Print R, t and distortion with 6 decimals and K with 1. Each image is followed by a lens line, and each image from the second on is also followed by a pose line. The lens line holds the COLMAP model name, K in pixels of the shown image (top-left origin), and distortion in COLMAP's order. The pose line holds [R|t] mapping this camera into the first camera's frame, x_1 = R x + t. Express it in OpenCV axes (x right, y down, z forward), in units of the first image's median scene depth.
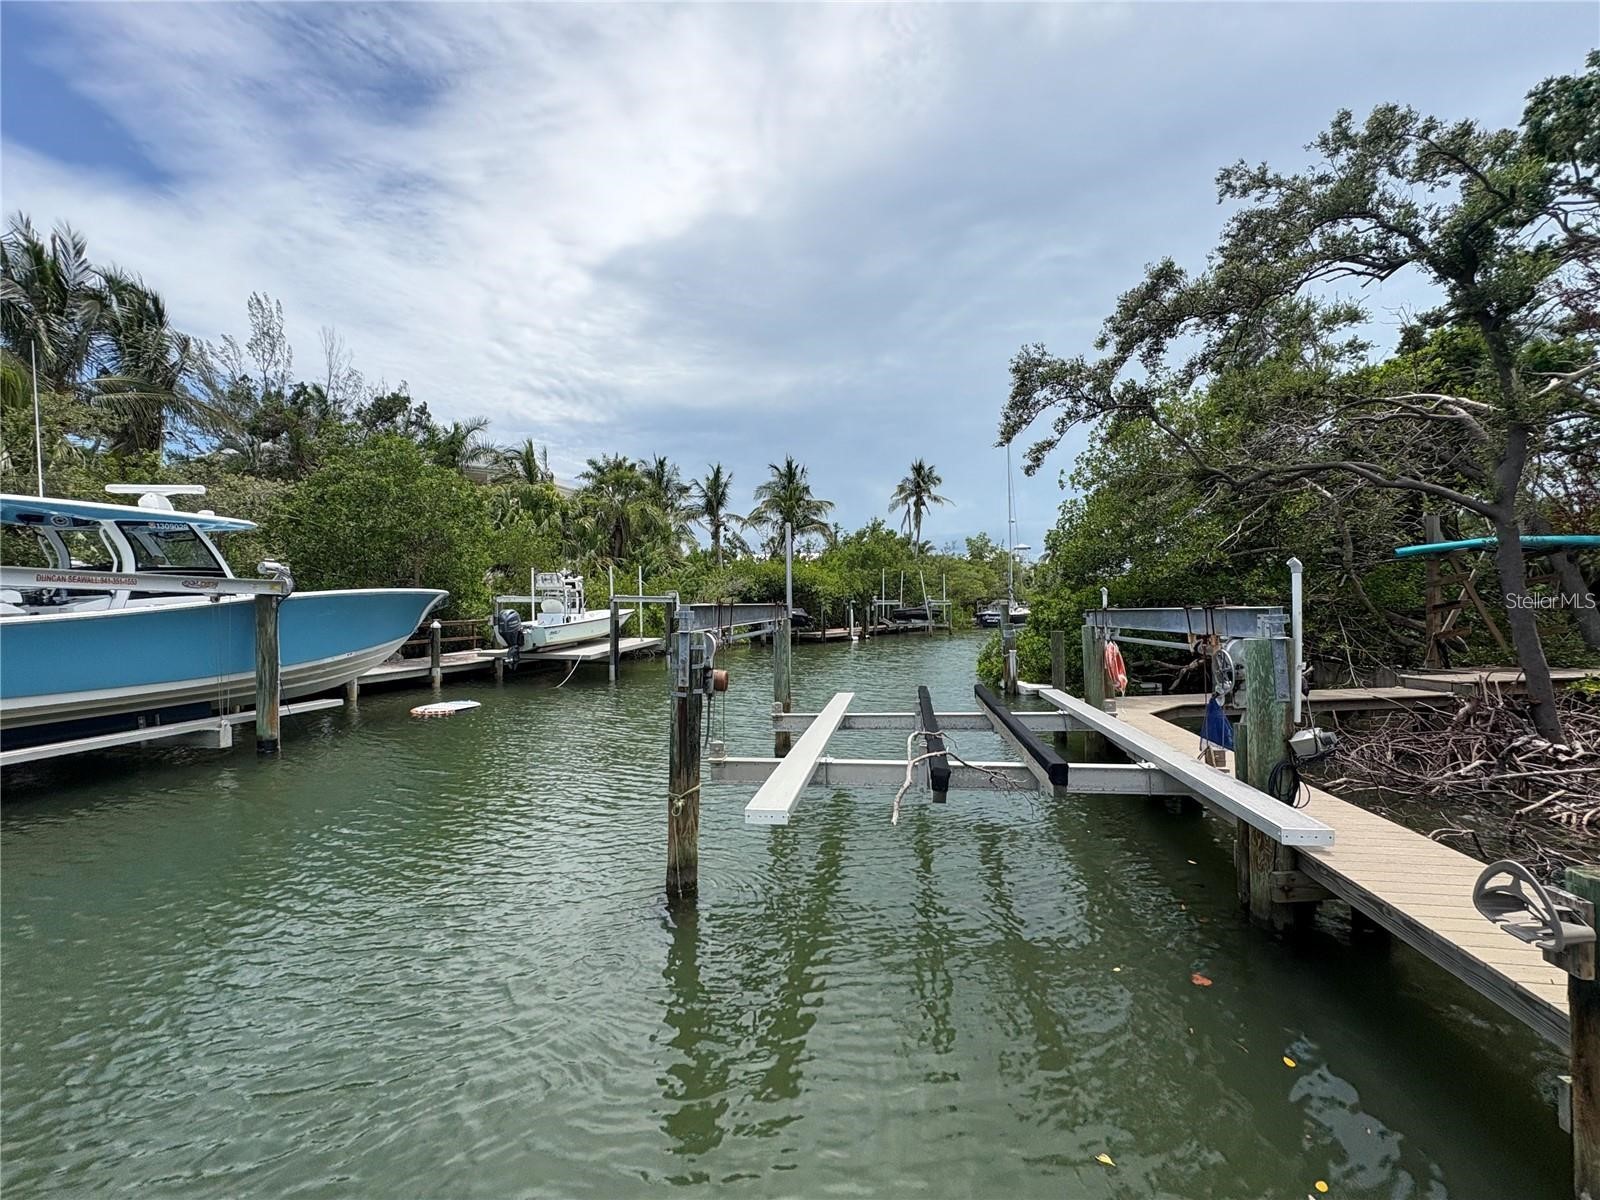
lens RADIAL K [[674.8, 0, 793.5], [0, 674.8, 593.4], [0, 0, 1]] dist [-0.001194, 0.000356]
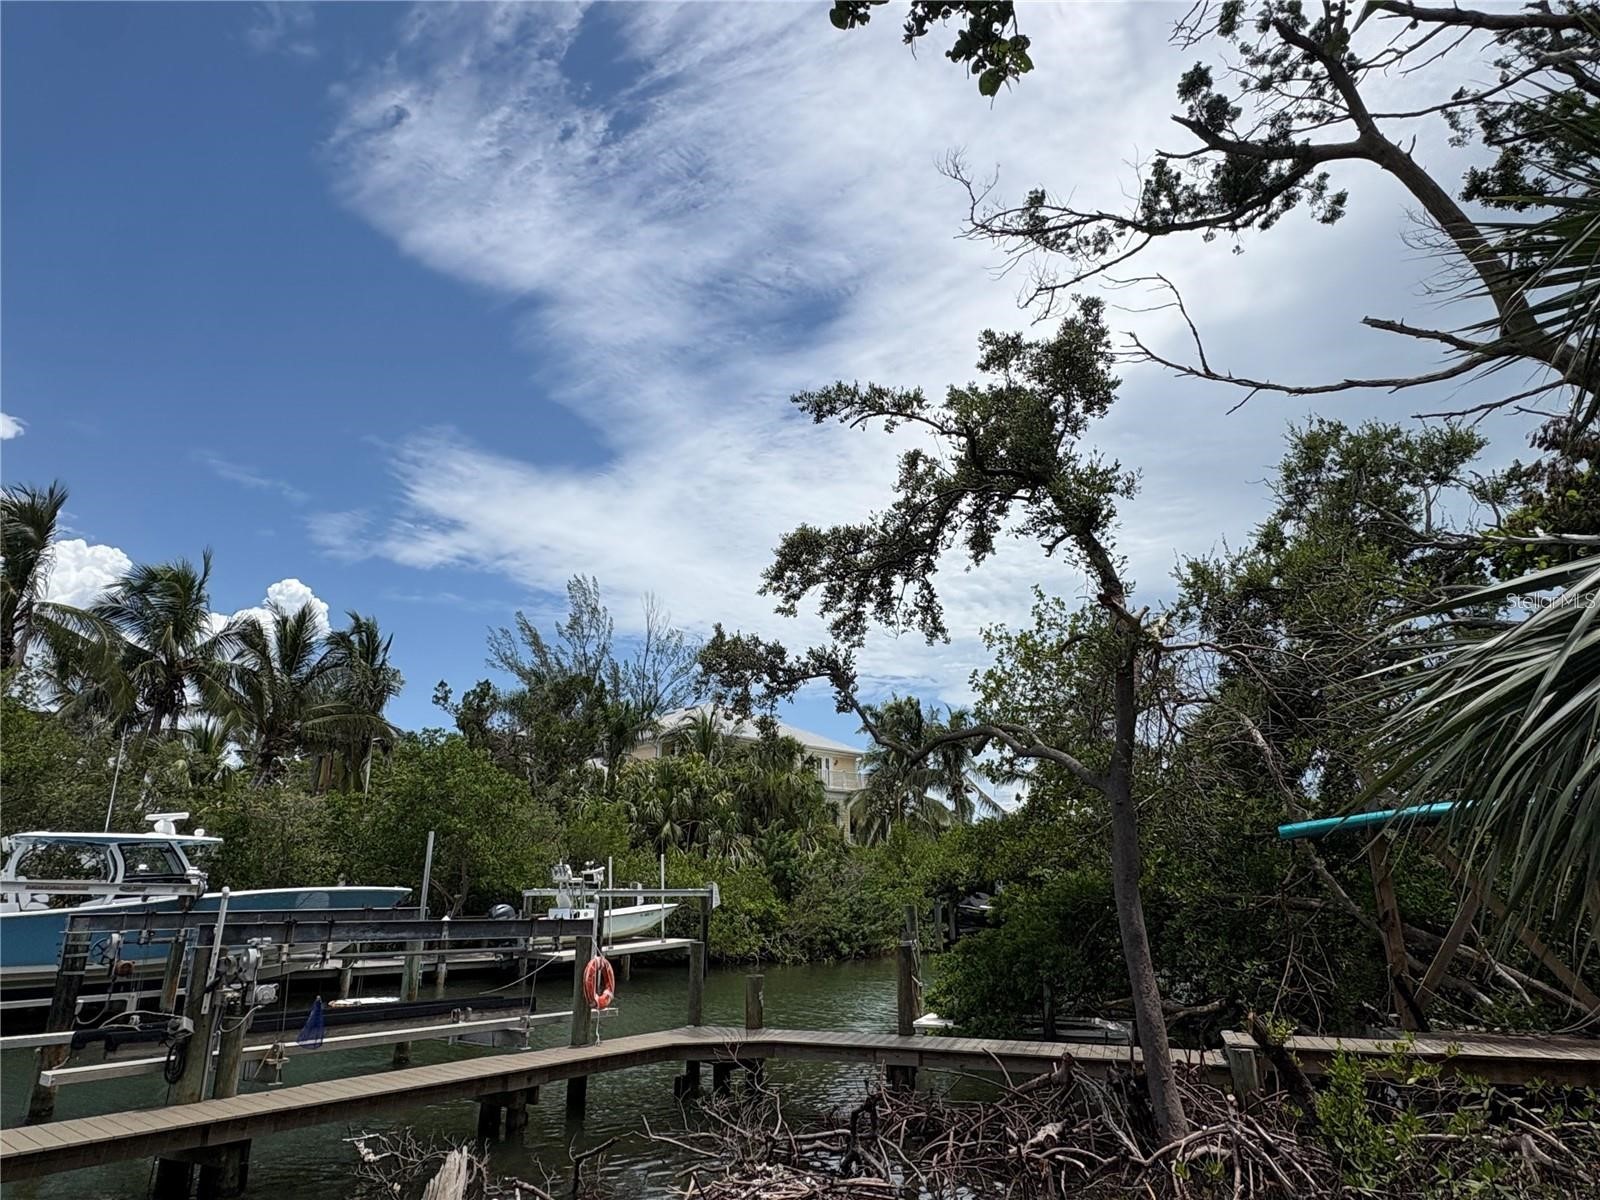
lens RADIAL K [[961.8, 0, 803.1], [0, 961.8, 614.6], [0, 0, 1]] dist [0.000421, 0.002373]
pose [[0.852925, -0.141119, -0.502598, 0.195107], [0.006605, 0.965610, -0.259912, -0.004813], [0.521992, 0.218366, 0.824524, -0.008487]]
